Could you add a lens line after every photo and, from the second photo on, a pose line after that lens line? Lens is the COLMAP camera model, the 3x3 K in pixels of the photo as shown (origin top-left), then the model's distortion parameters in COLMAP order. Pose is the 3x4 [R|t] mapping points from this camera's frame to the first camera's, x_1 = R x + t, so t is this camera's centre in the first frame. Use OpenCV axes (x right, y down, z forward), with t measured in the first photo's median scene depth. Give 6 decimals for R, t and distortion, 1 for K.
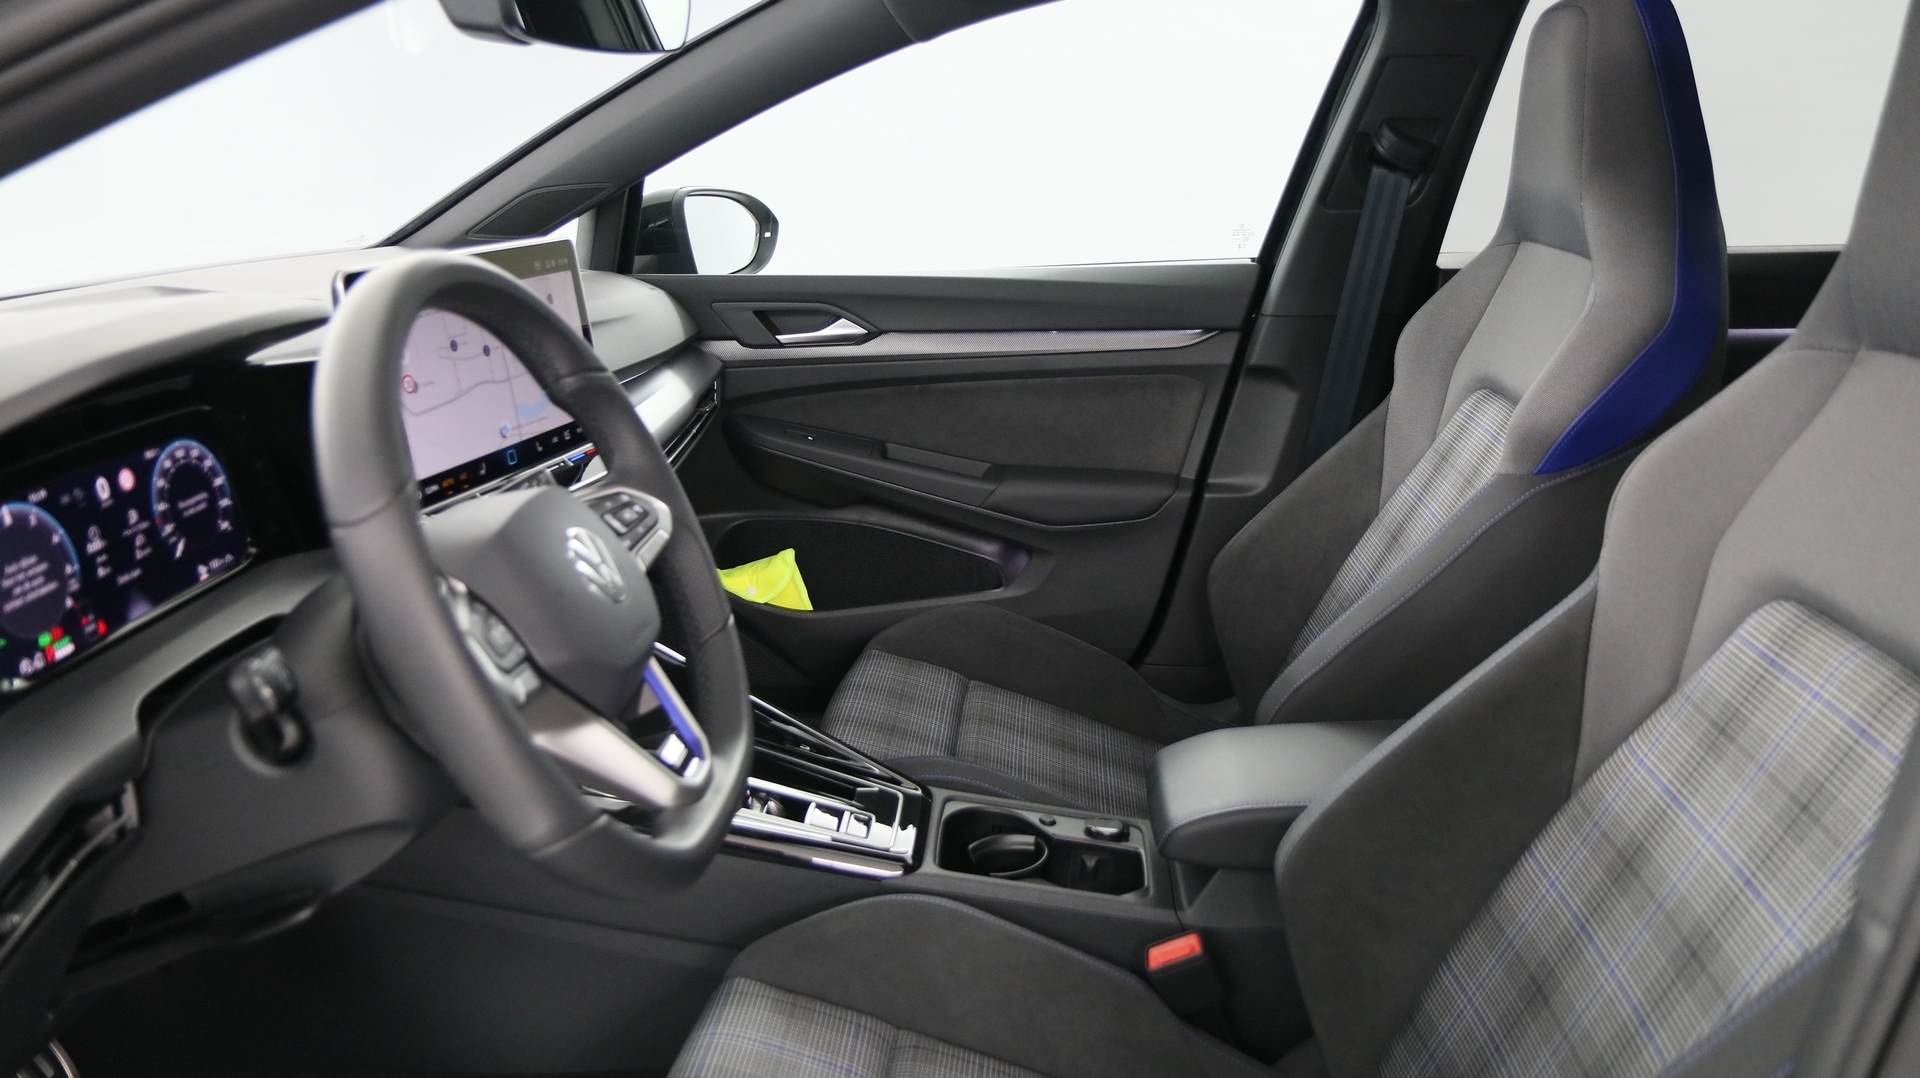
lens RADIAL K [[1476.2, 0, 955.1], [0, 1476.2, 528.3], [0, 0, 1]] dist [-0.028508, 0.015302]
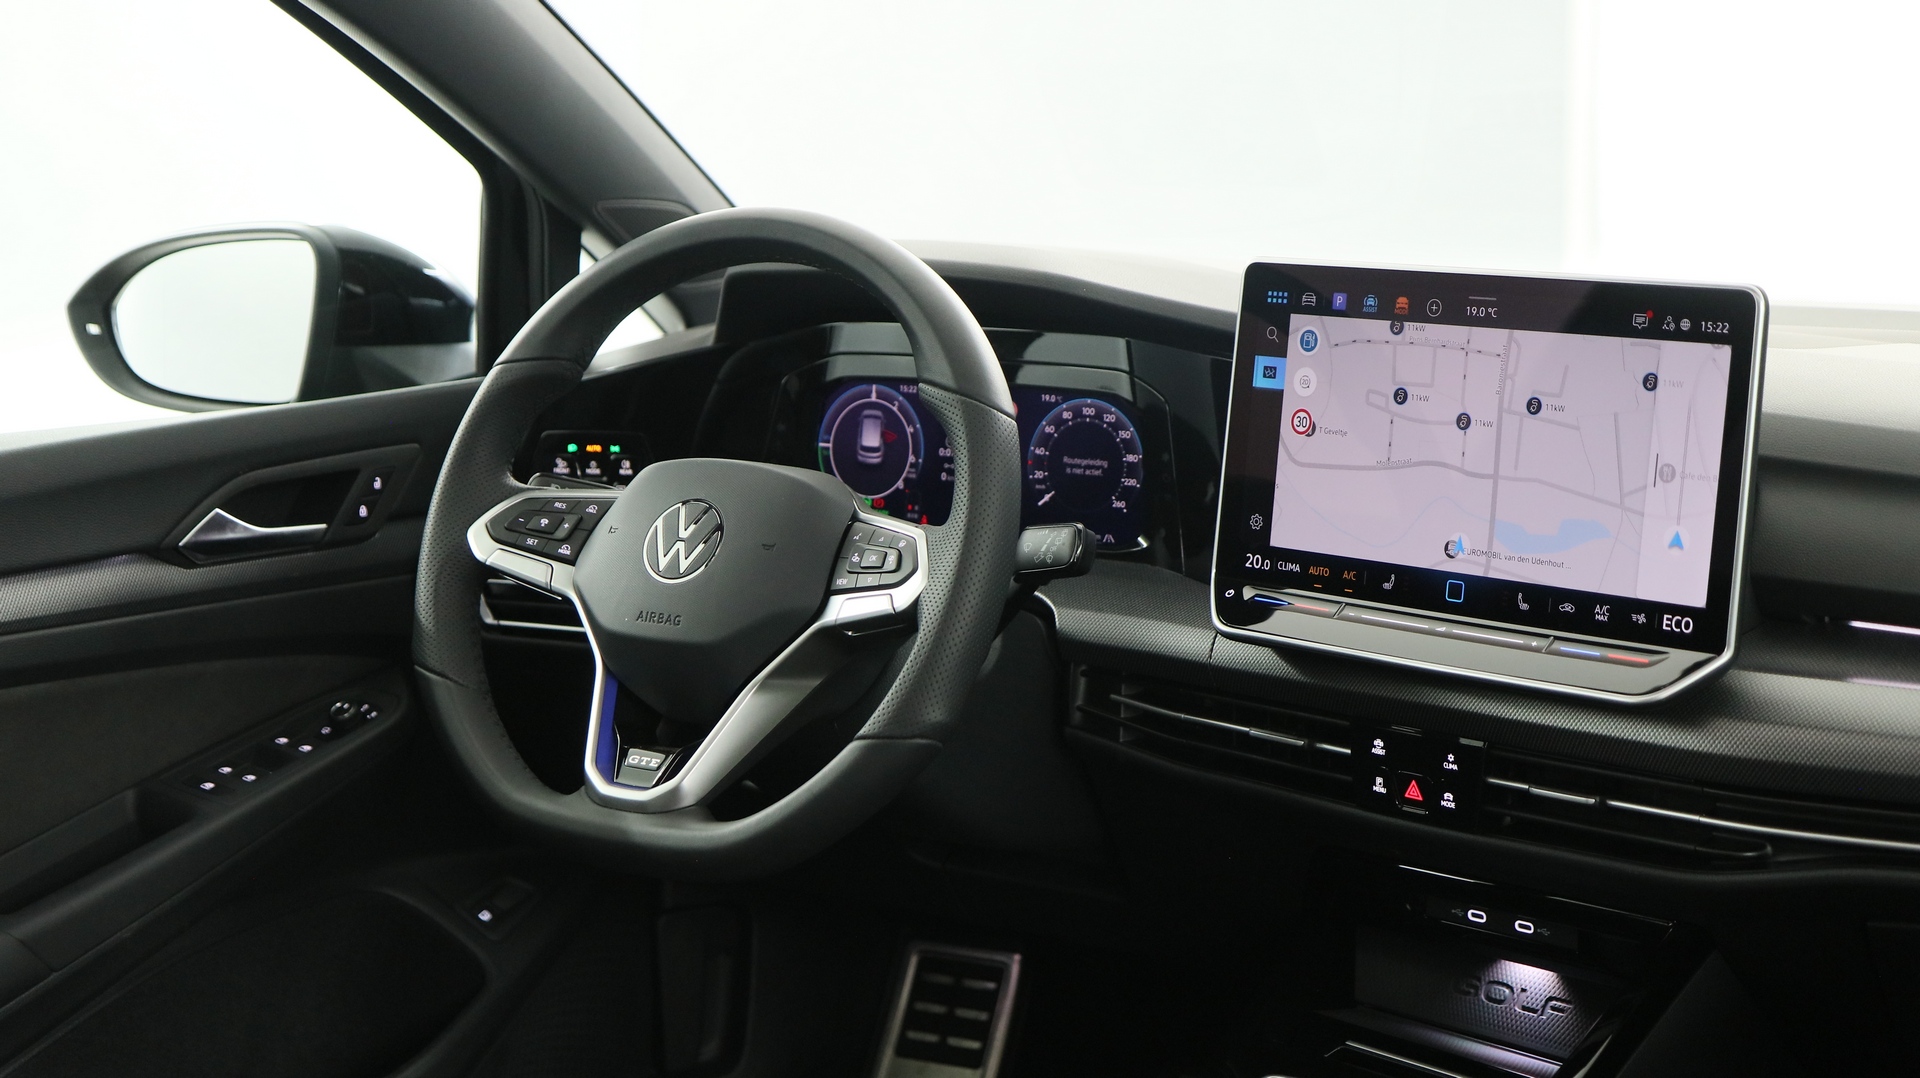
lens RADIAL K [[2938.0, 0, 959.7], [0, 2938.0, 537.7], [0, 0, 1]] dist [-0.017049, 0.000000]
pose [[-0.494669, 0.147870, -0.856409, 0.928531], [-0.225334, 0.929898, 0.290714, -0.407340], [0.839361, 0.336786, -0.426672, 1.408661]]
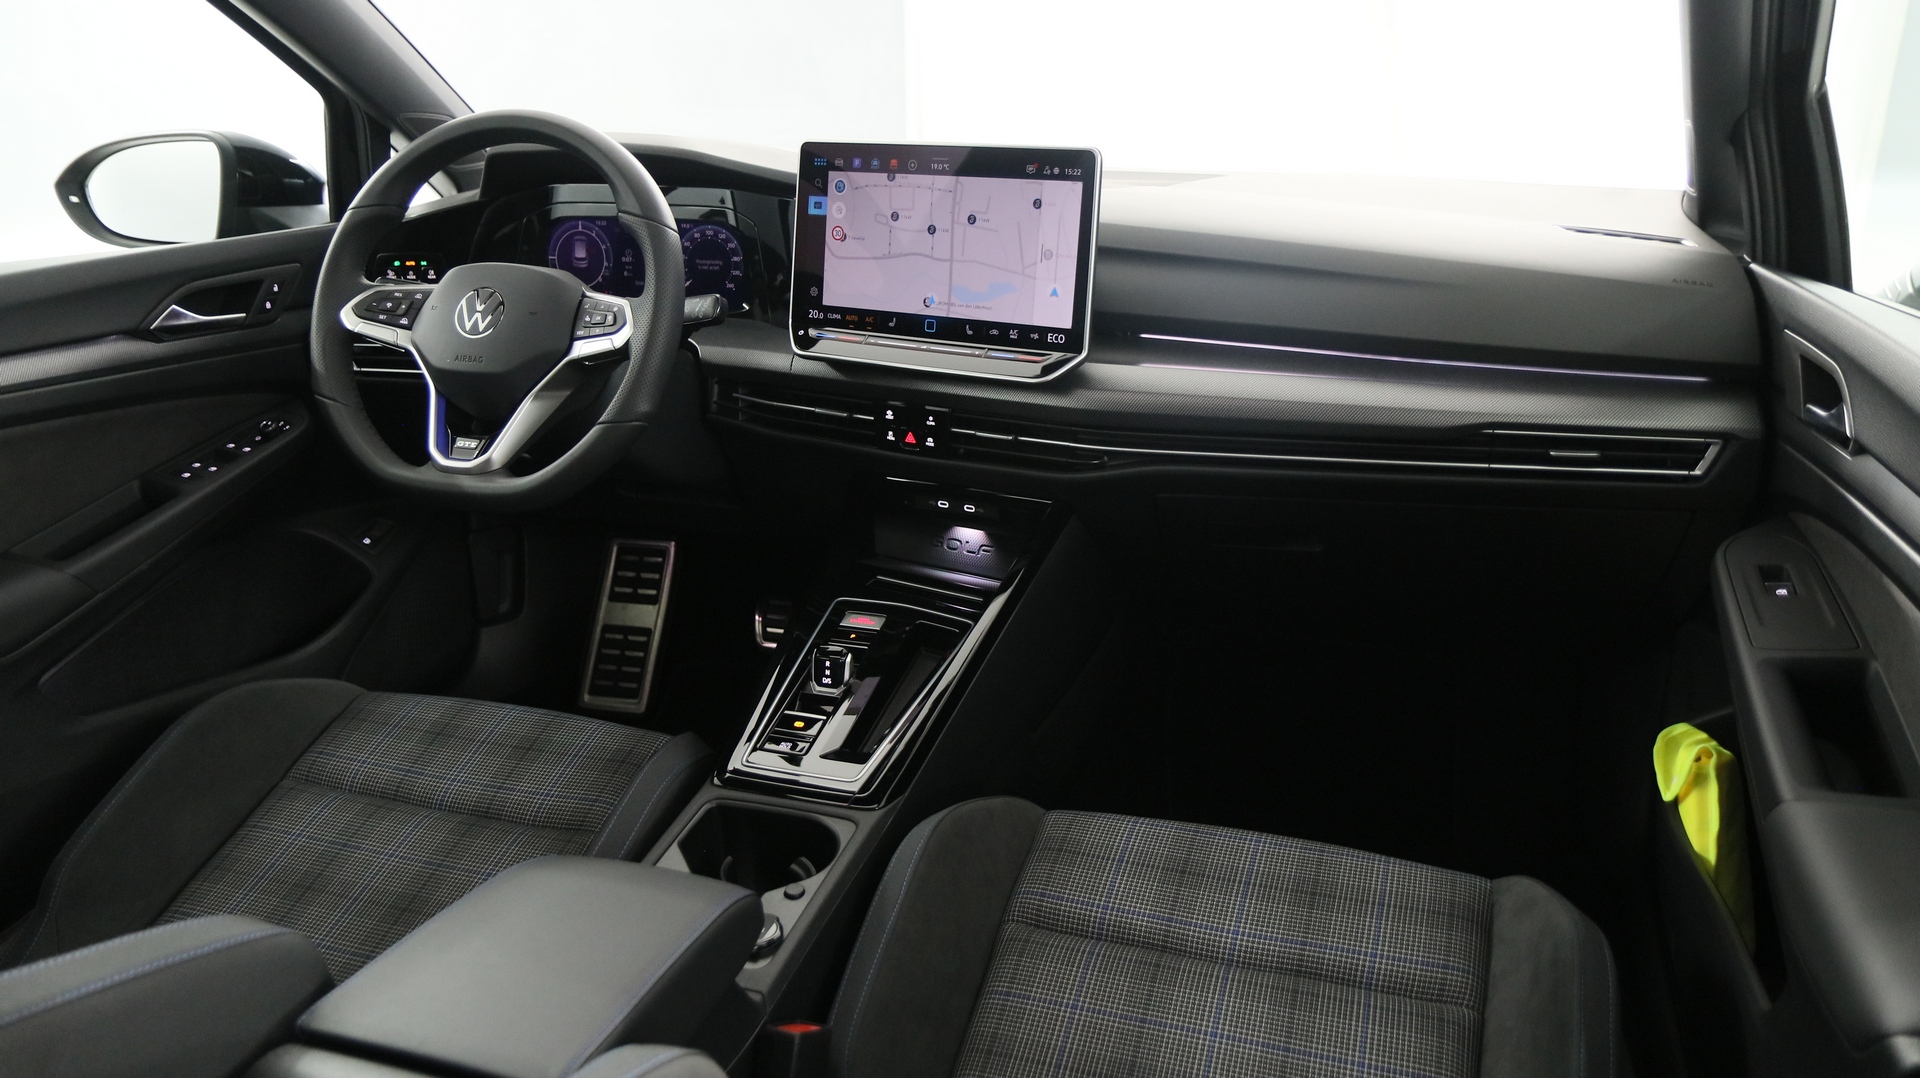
lens RADIAL K [[1476.2, 0, 965.8], [0, 1476.2, 545.4], [0, 0, 1]] dist [-0.028508, 0.015302]
pose [[-0.260083, 0.301260, -0.917387, 0.833924], [-0.260231, 0.893060, 0.367047, -0.338516], [0.929859, 0.334195, -0.153872, 1.310169]]
